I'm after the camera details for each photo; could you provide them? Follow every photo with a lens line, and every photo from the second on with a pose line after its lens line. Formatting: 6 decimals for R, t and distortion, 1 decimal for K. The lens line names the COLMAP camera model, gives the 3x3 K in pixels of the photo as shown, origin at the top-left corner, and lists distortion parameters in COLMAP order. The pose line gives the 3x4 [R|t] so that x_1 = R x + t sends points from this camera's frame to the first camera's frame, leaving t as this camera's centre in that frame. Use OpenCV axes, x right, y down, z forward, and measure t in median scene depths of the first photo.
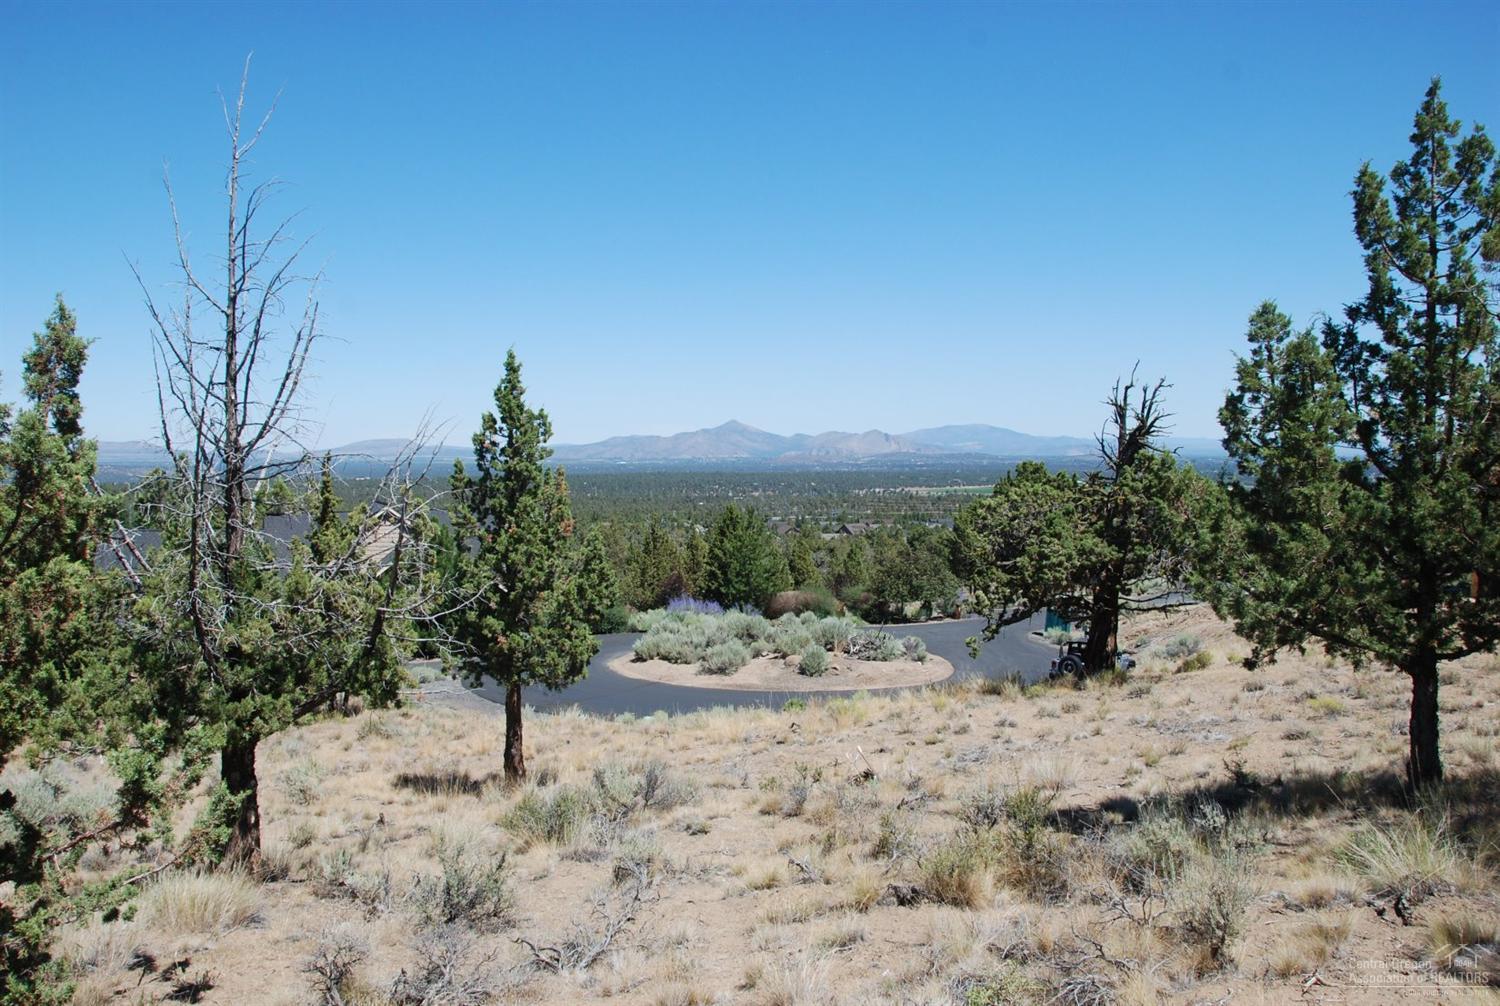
lens RADIAL K [[1219.2, 0, 747.3], [0, 1219.2, 504.9], [0, 0, 1]] dist [-0.115705, 0.000138]
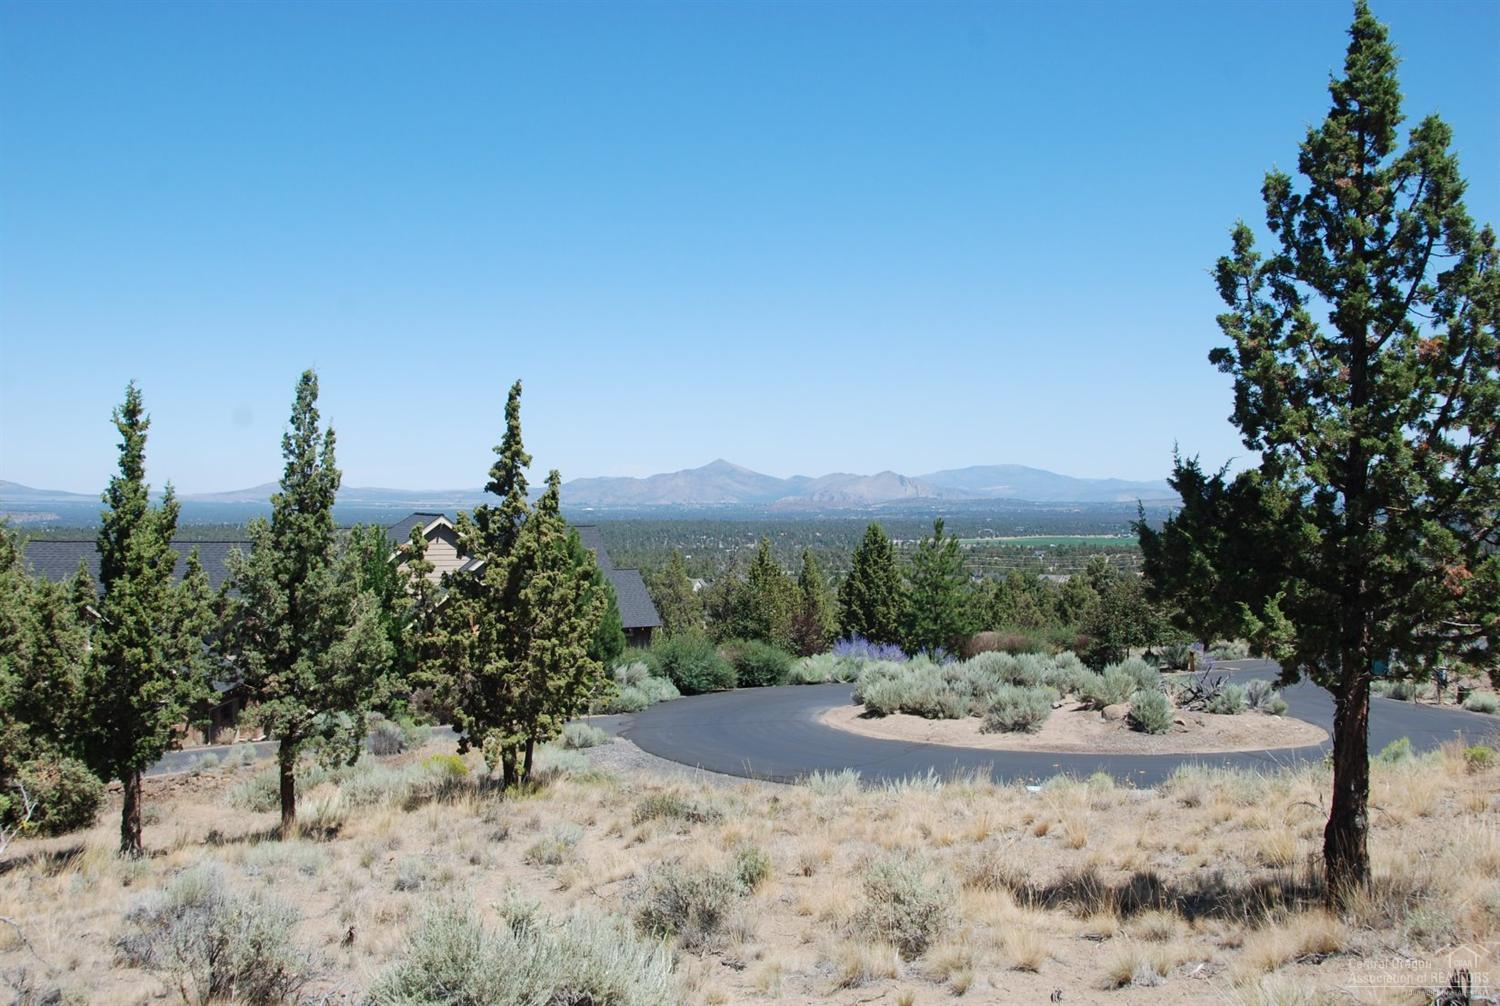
lens RADIAL K [[1409.0, 0, 752.4], [0, 1409.0, 510.4], [0, 0, 1]] dist [-0.020985, 0.000000]
pose [[0.999343, 0.003109, 0.036114, -0.305428], [-0.001642, 0.999176, -0.040563, 0.068679], [-0.036210, 0.040477, 0.998524, 0.297193]]
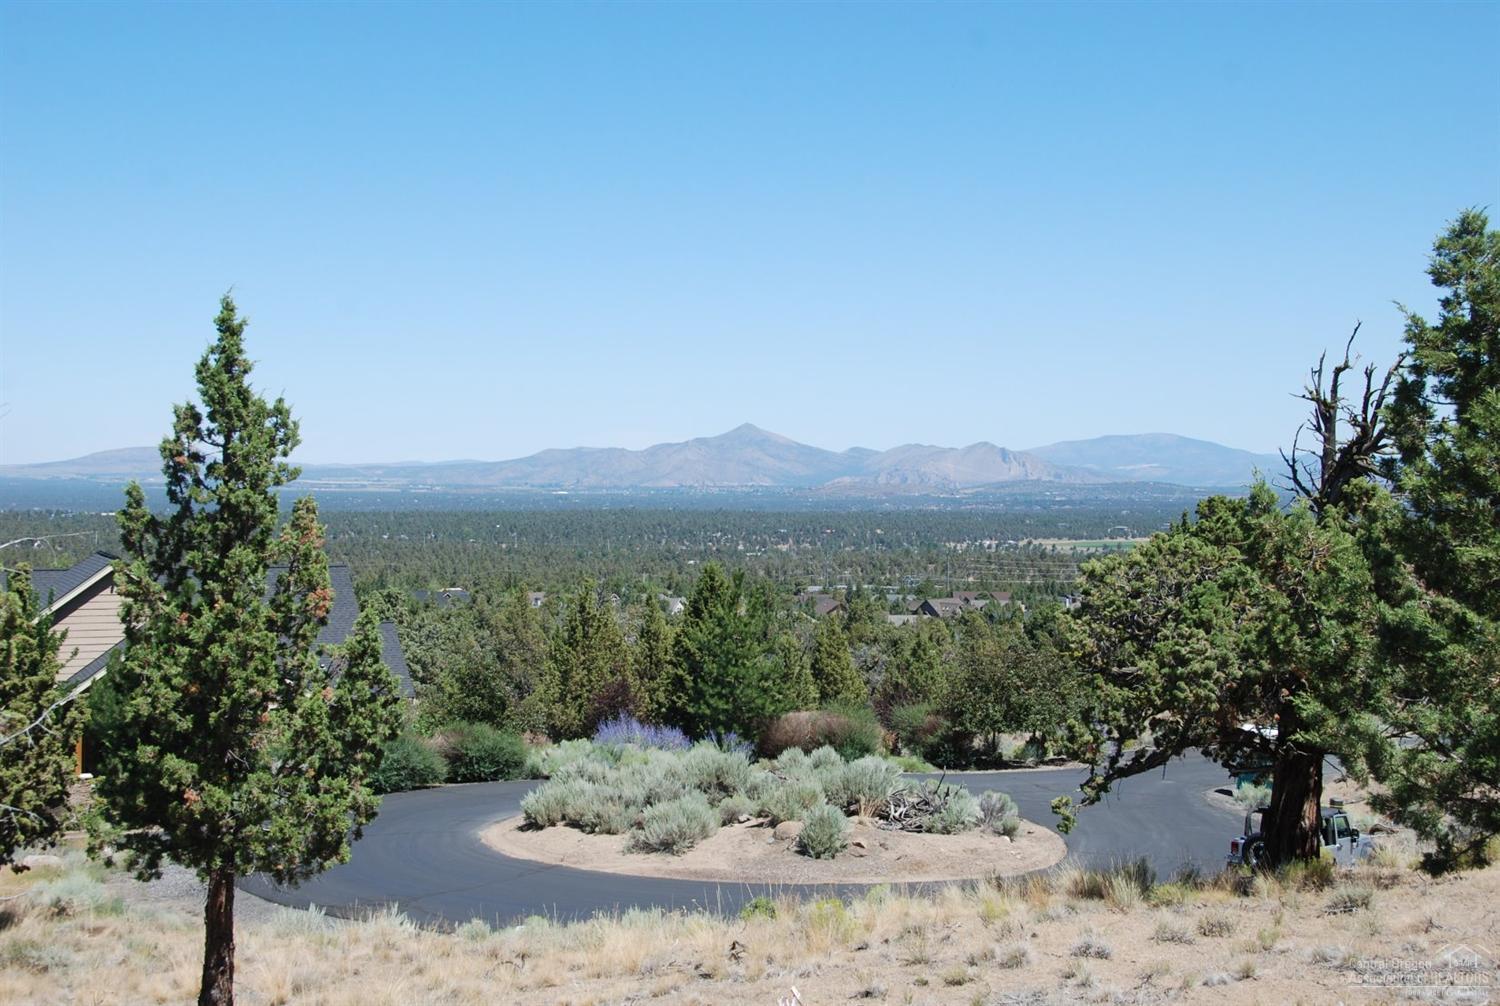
lens RADIAL K [[2029.7, 0, 752.3], [0, 2029.7, 508.7], [0, 0, 1]] dist [0.146116, 0.000000]
pose [[0.999870, 0.010101, -0.012566, 0.047010], [-0.010446, 0.999561, -0.027743, -0.000674], [0.012280, 0.027871, 0.999536, 0.011951]]
